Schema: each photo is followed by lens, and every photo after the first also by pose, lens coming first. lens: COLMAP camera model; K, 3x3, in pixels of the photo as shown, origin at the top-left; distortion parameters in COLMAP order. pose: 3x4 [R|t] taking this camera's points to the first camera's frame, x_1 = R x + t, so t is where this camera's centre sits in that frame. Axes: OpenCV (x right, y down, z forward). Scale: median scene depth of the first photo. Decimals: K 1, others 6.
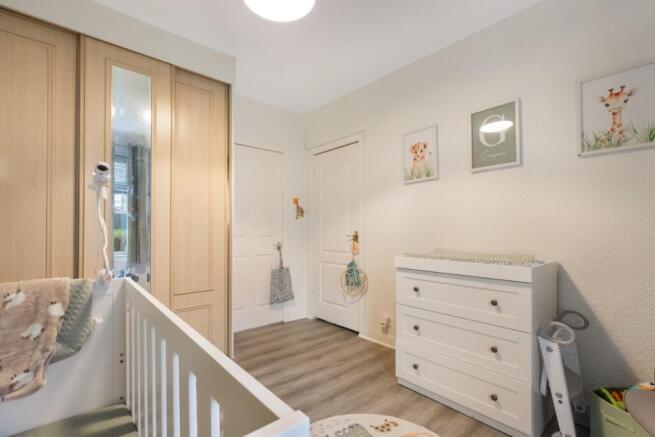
lens RADIAL K [[304.2, 0, 325.1], [0, 304.2, 228.1], [0, 0, 1]] dist [0.003375, -0.000954]
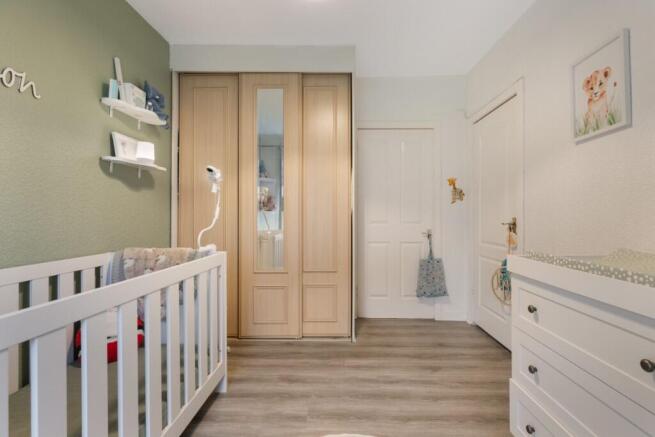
lens RADIAL K [[304.2, 0, 328.9], [0, 304.2, 217.0], [0, 0, 1]] dist [0.003375, -0.000954]
pose [[0.741458, 0.003779, -0.670989, 0.268480], [0.002301, 0.999964, 0.008175, 0.001881], [0.670995, -0.007605, 0.741423, 0.161440]]
